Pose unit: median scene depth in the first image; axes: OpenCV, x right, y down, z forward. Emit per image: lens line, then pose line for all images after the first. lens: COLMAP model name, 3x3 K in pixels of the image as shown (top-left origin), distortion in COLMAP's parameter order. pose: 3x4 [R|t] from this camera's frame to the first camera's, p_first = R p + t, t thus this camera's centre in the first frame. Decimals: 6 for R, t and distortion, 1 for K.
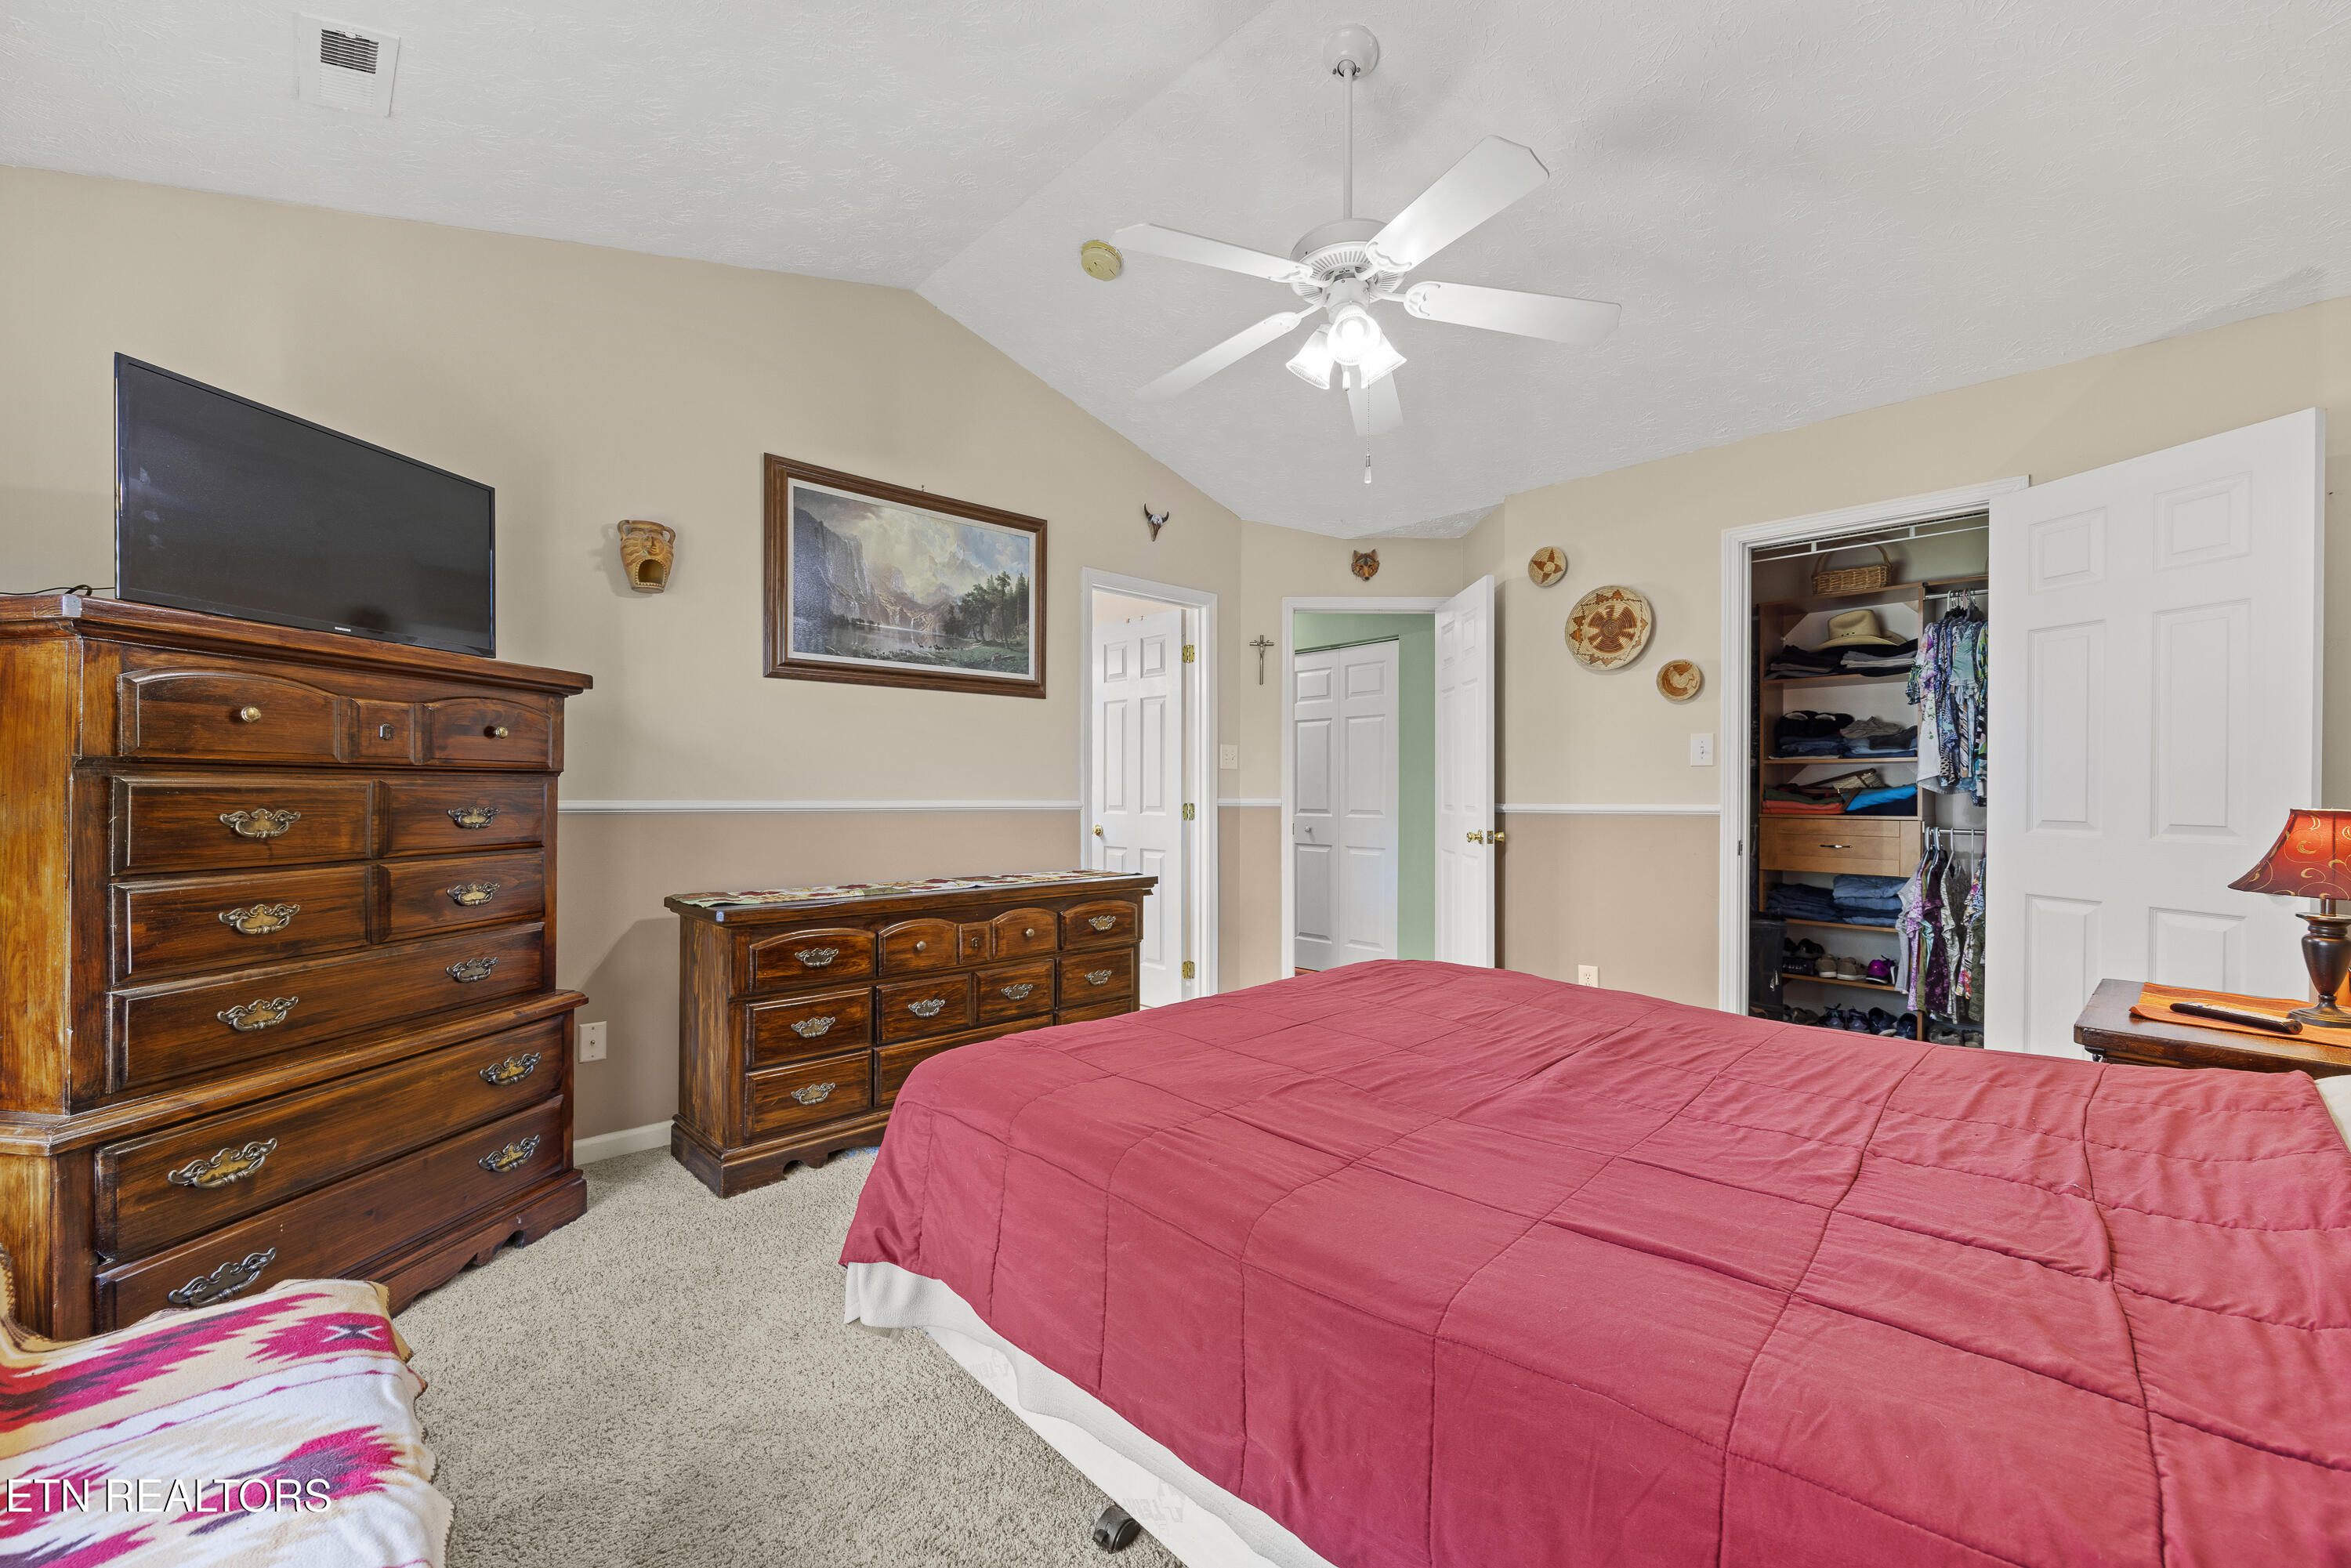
lens RADIAL K [[922.5, 0, 1175.5], [0, 922.5, 784.0], [0, 0, 1]] dist [-0.016694, -0.000095]
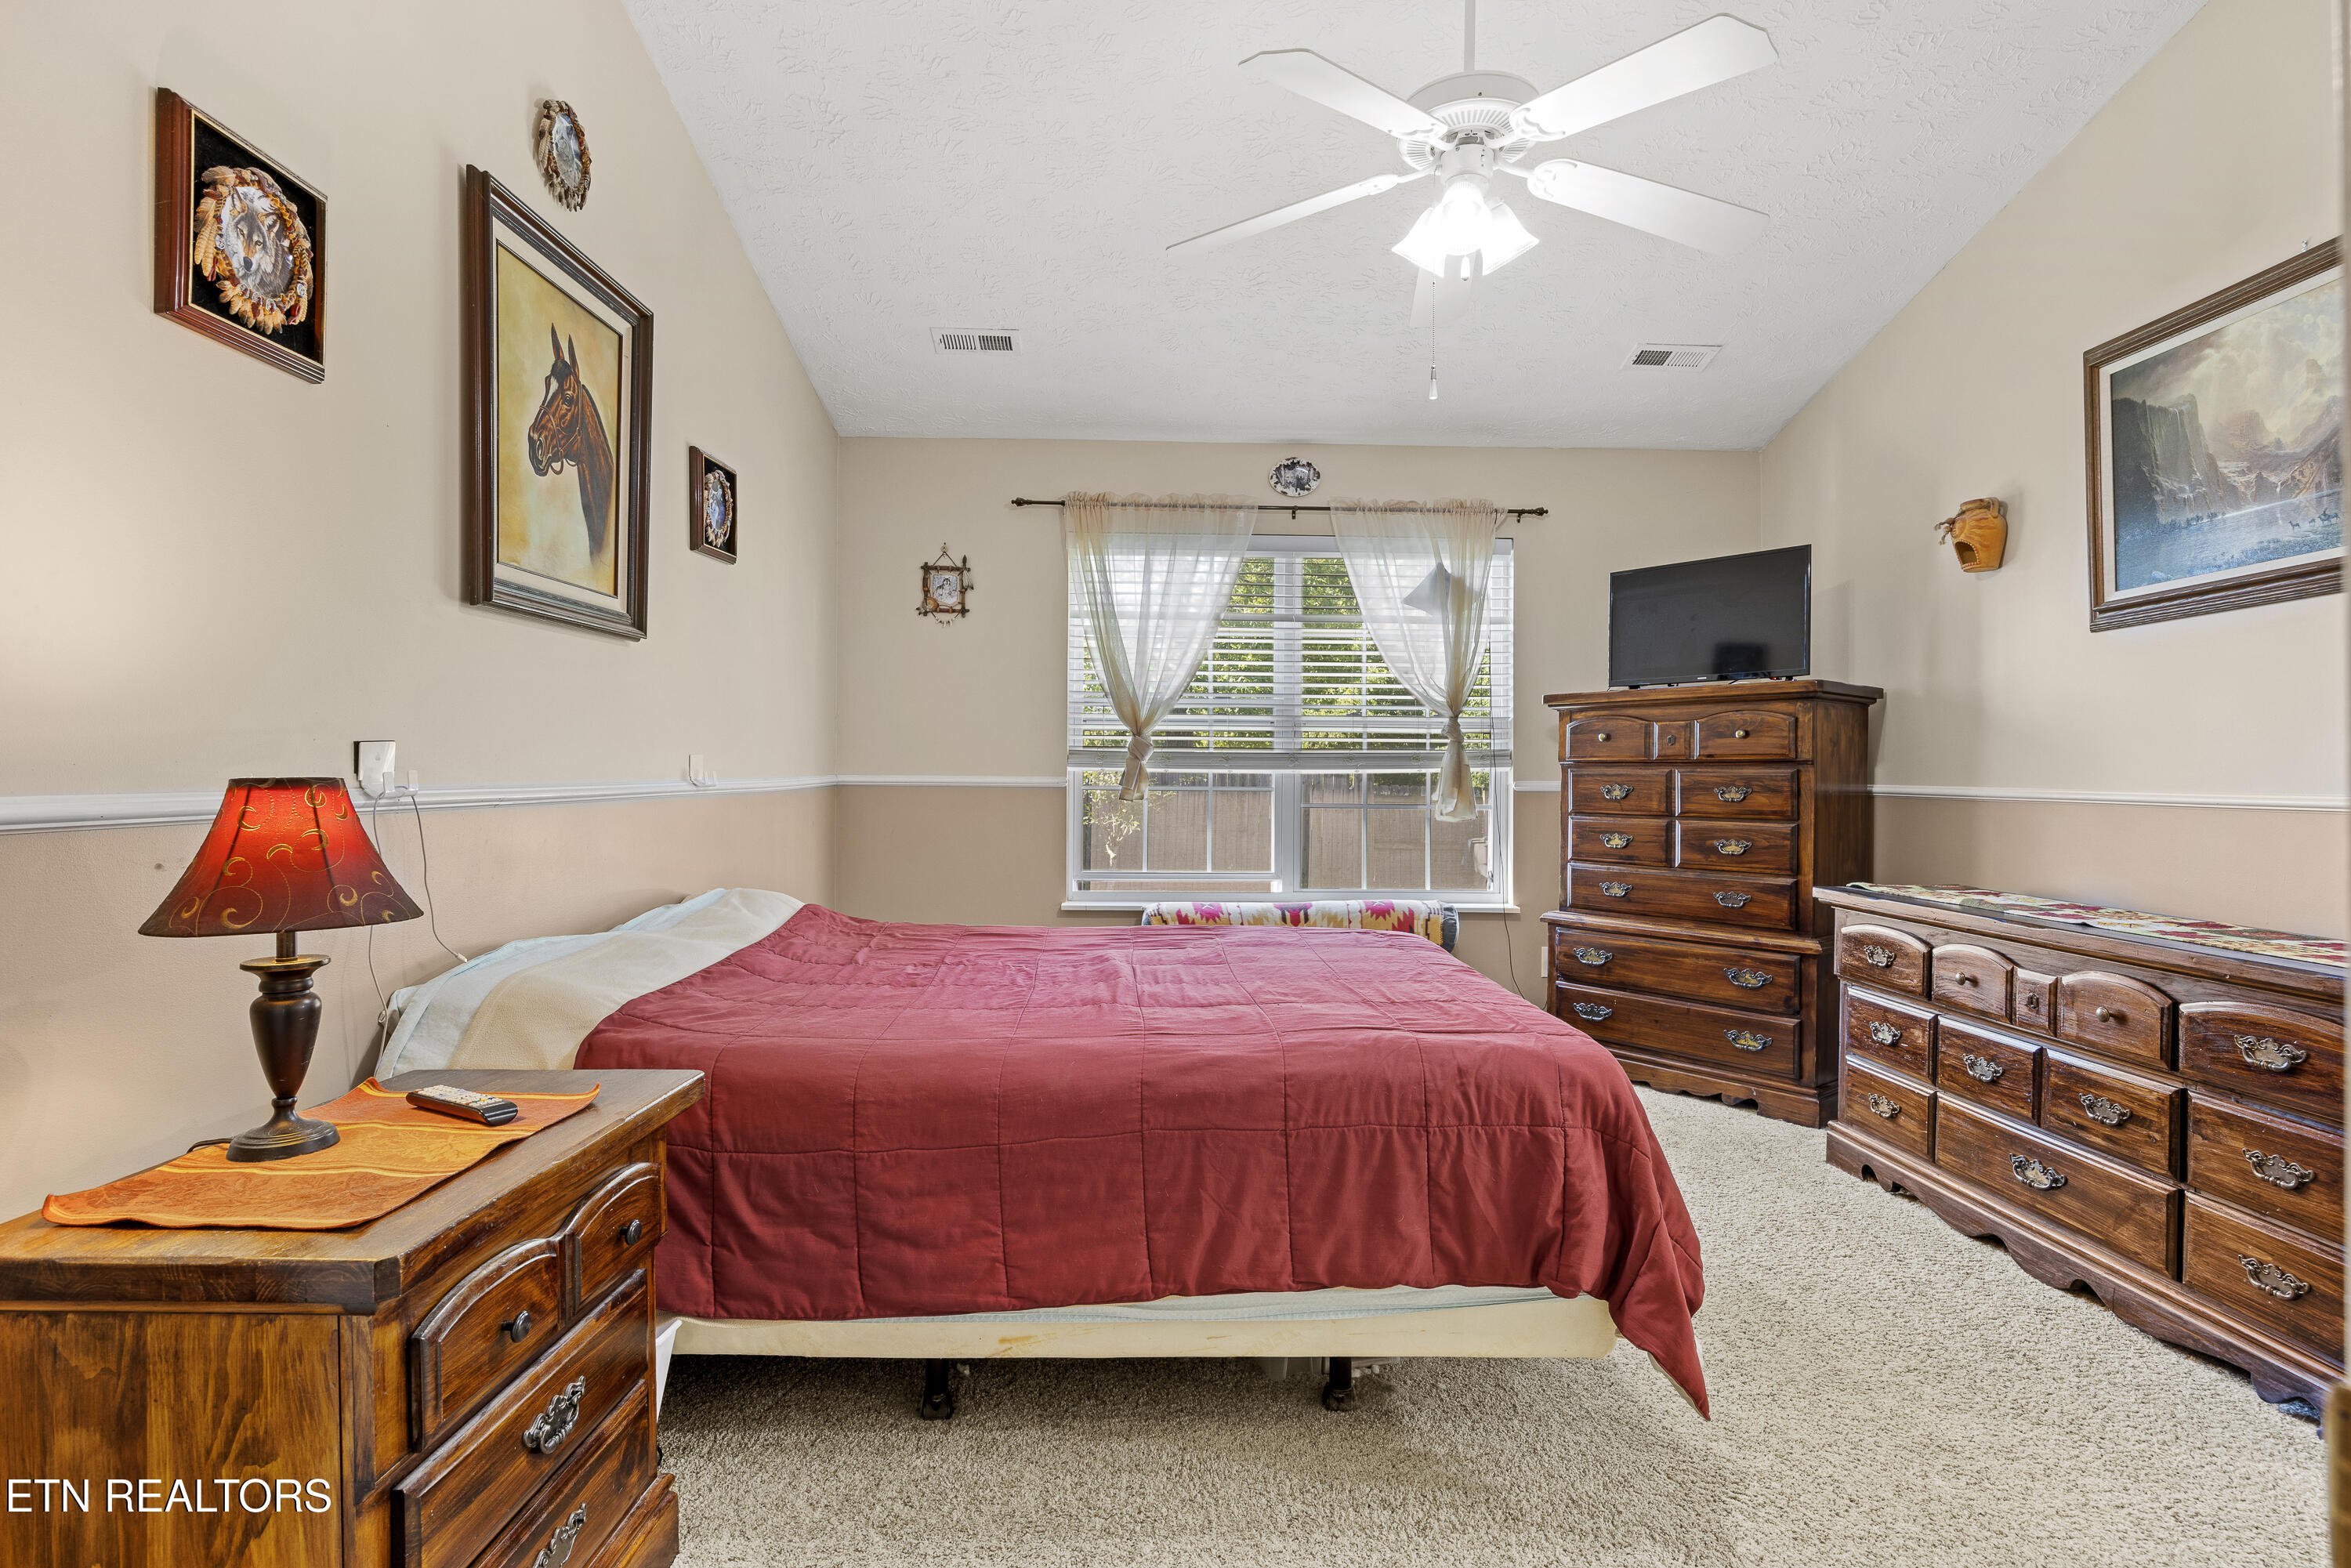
lens RADIAL K [[1145.4, 0, 1175.5], [0, 1145.4, 784.0], [0, 0, 1]] dist [-0.017156, 0.000529]
pose [[-0.670332, -0.005053, -0.742044, 1.175123], [-0.007411, 0.999973, -0.000114, 0.027846], [0.742025, 0.005423, -0.670351, 1.574331]]
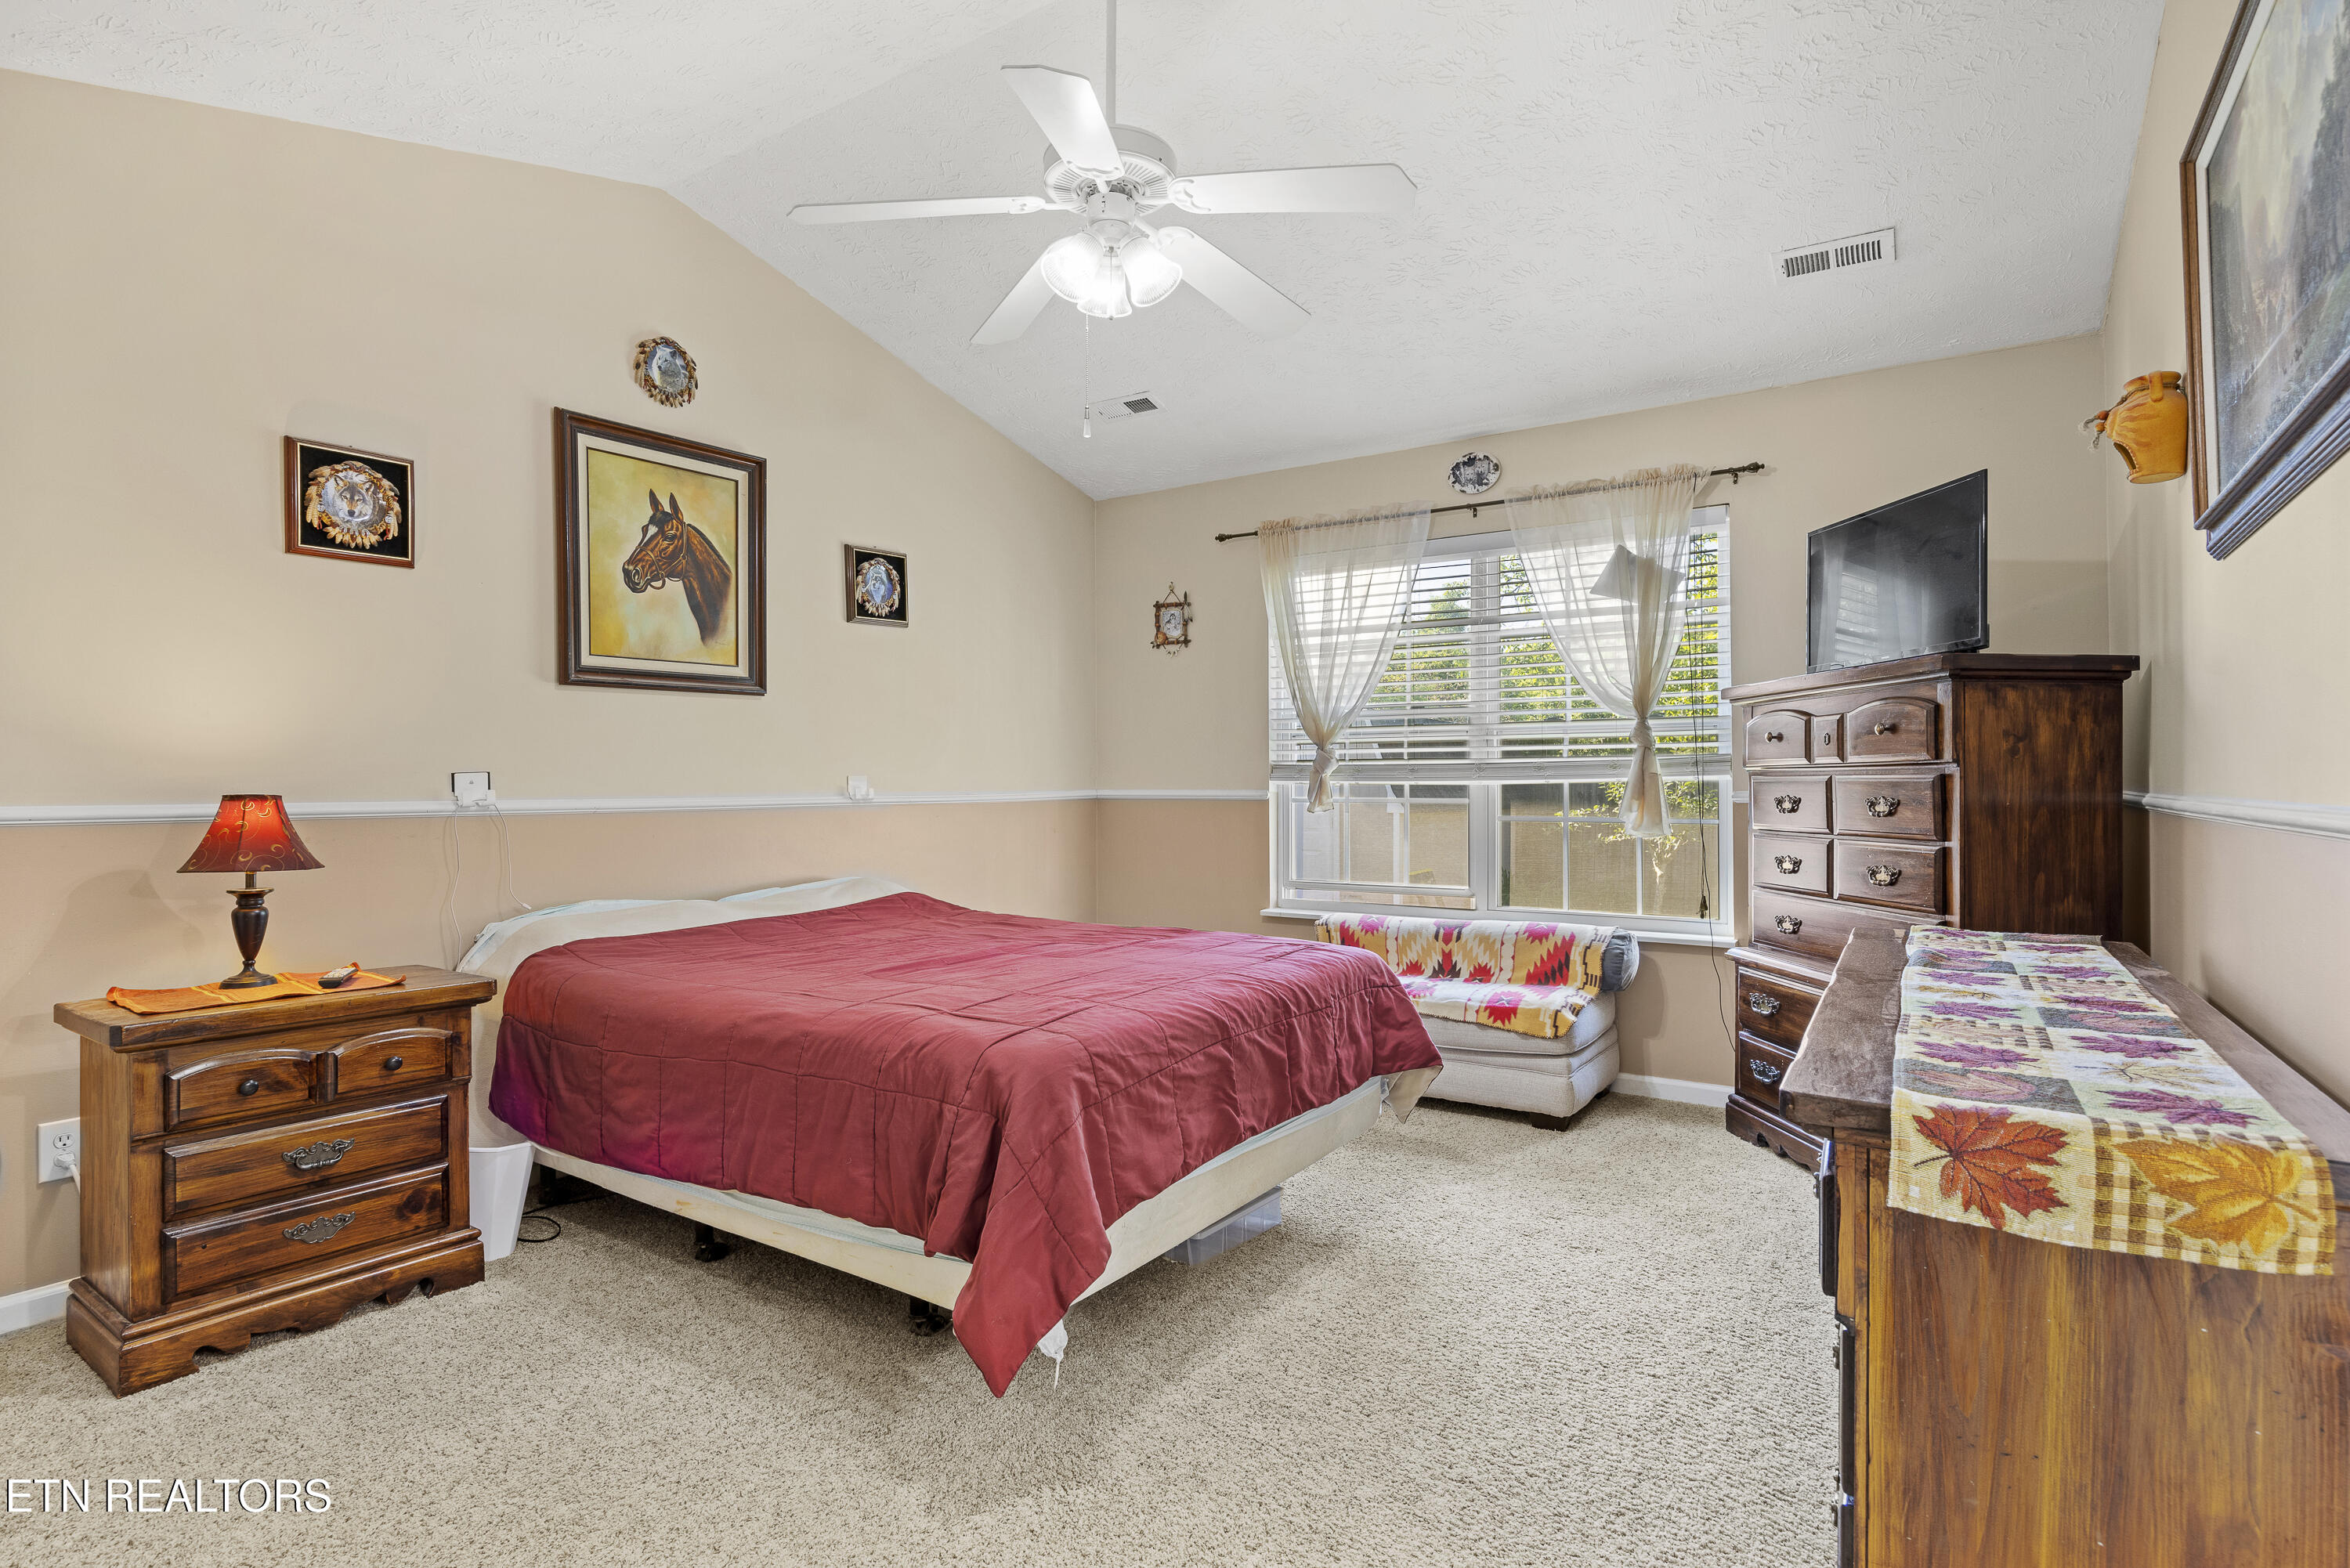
lens RADIAL K [[1144.9, 0, 1175.0], [0, 1144.9, 784.0], [0, 0, 1]] dist [-0.017156, 0.000529]
pose [[-0.971291, -0.004870, -0.237847, 0.420698], [-0.002599, 0.999948, -0.009859, 0.026028], [0.237882, -0.008958, -0.971253, 2.157612]]
